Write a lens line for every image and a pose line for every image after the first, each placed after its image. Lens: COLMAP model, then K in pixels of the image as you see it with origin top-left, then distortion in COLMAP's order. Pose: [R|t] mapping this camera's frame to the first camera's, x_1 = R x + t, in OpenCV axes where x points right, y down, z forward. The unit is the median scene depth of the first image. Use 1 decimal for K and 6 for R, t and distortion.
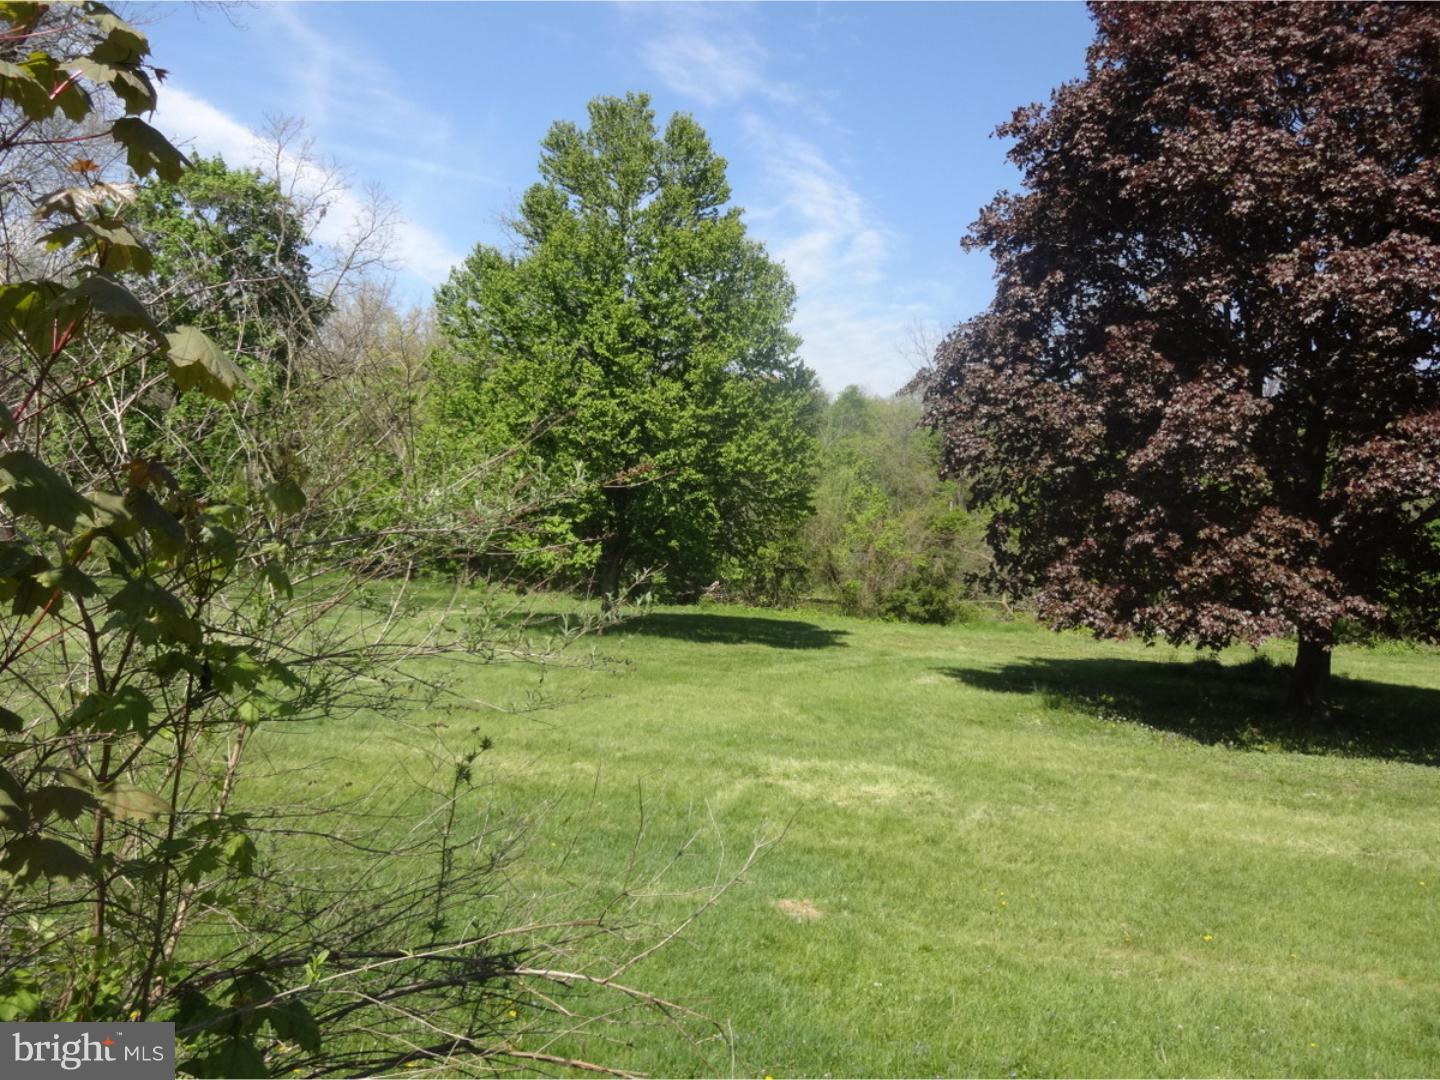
lens RADIAL K [[1046.7, 0, 711.5], [0, 1046.7, 551.6], [0, 0, 1]] dist [-0.003359, -0.017793]
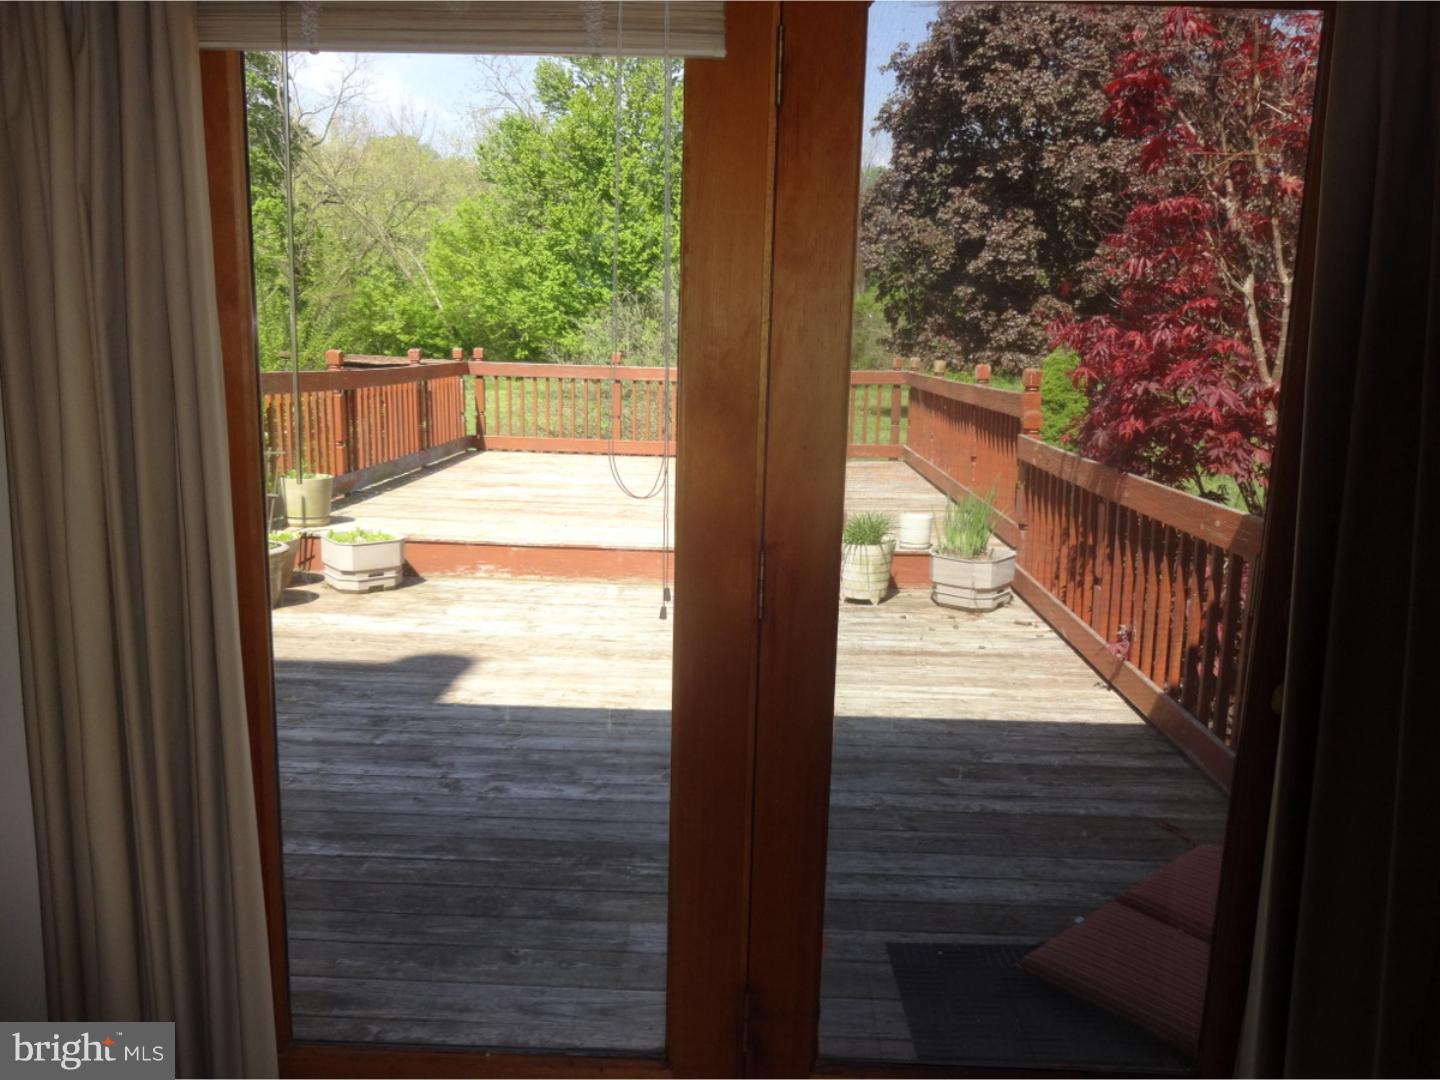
lens RADIAL K [[1046.7, 0, 710.5], [0, 1046.7, 528.6], [0, 0, 1]] dist [-0.003359, -0.017793]
pose [[0.994933, -0.058747, 0.081590, -0.122308], [0.043518, 0.983202, 0.177256, 0.005592], [-0.090632, -0.172808, 0.980777, -0.471449]]
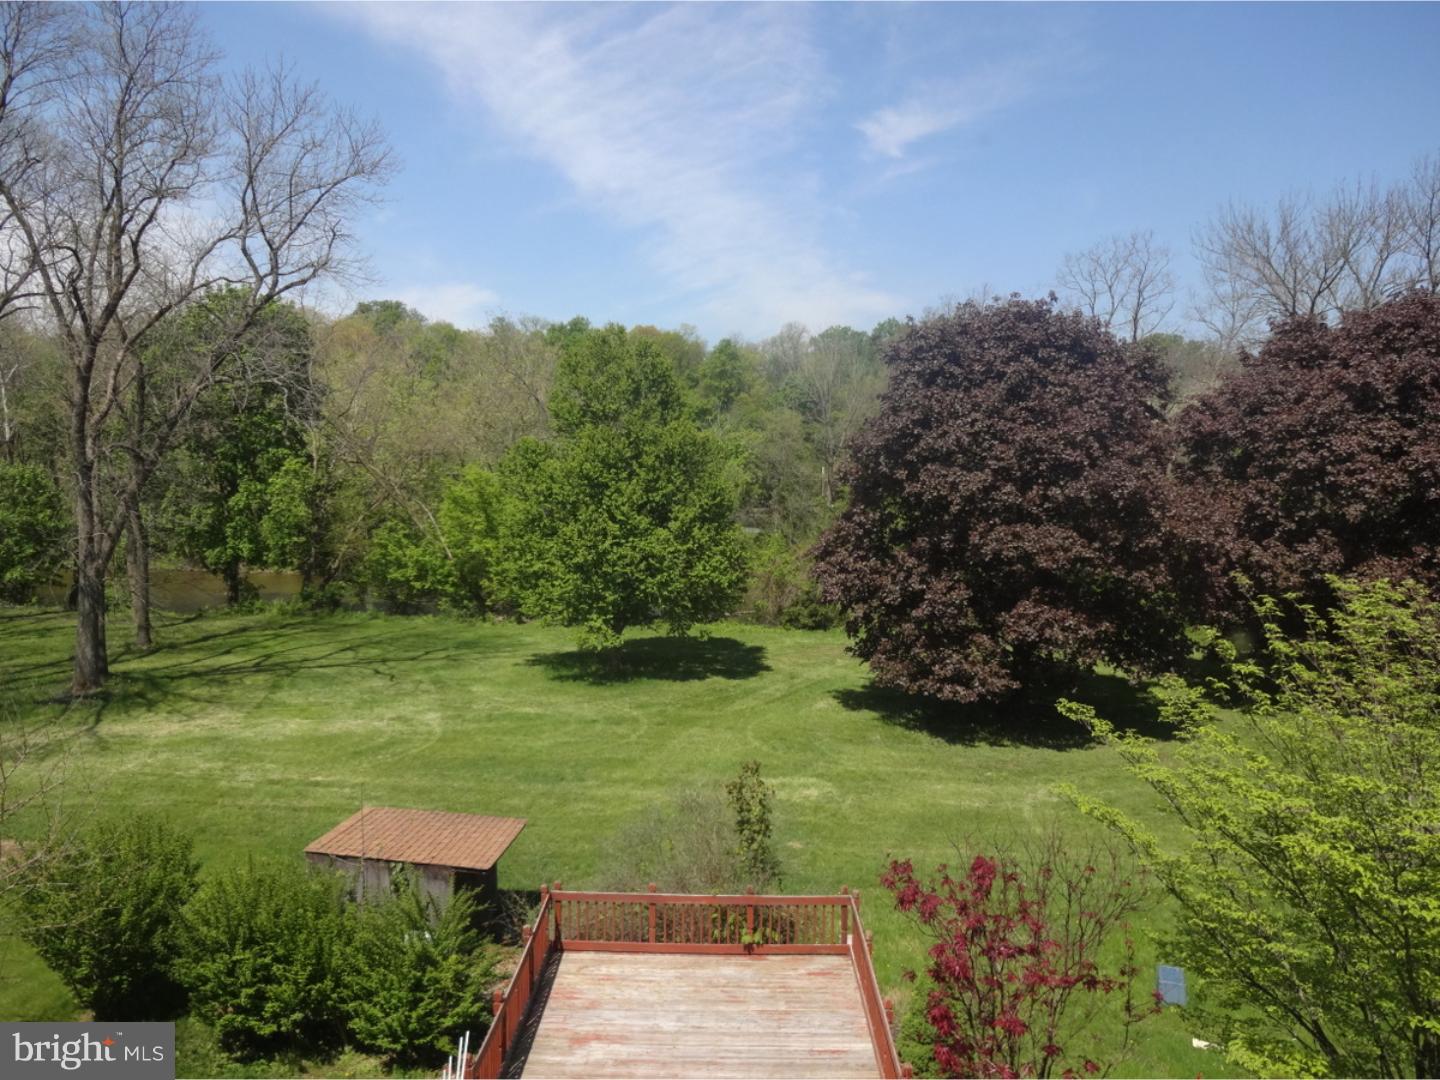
lens RADIAL K [[1046.7, 0, 713.1], [0, 1046.7, 544.6], [0, 0, 1]] dist [-0.003359, -0.017793]
pose [[0.991257, -0.059571, 0.117729, -0.157409], [0.050970, 0.995898, 0.074765, -0.267716], [-0.121699, -0.068110, 0.990227, -0.675383]]
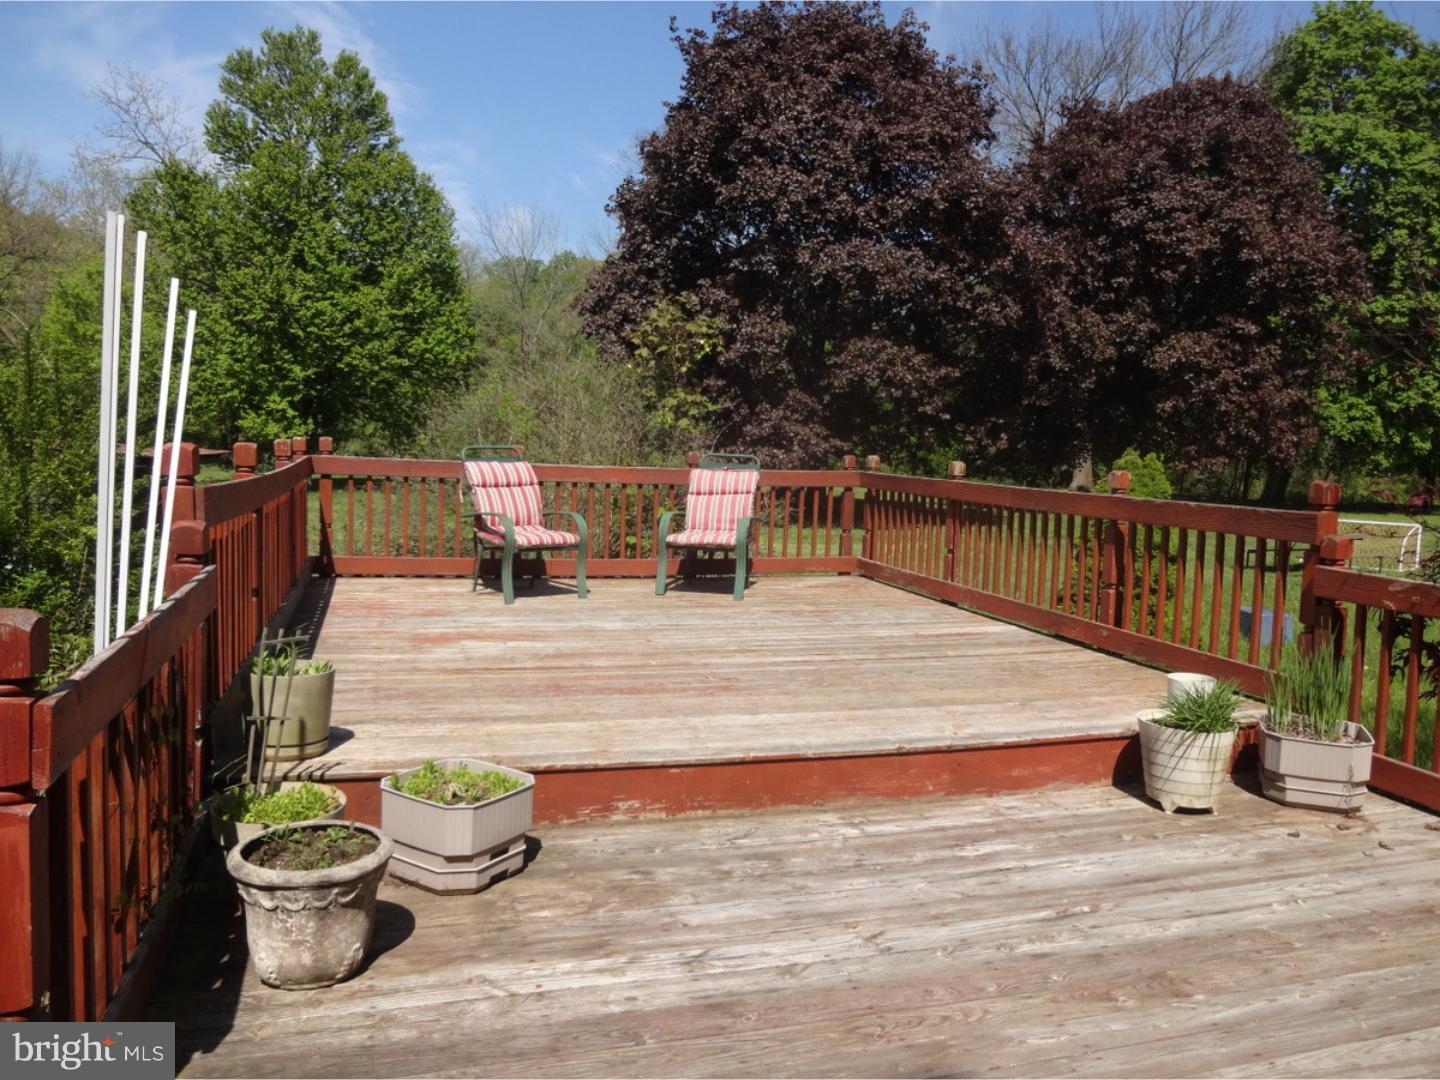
lens RADIAL K [[1046.7, 0, 706.8], [0, 1046.7, 517.3], [0, 0, 1]] dist [-0.003359, -0.017793]
pose [[0.906446, -0.060073, 0.418027, -0.221229], [0.021275, 0.995070, 0.096865, -0.000011], [-0.421785, -0.078910, 0.903256, -0.341634]]
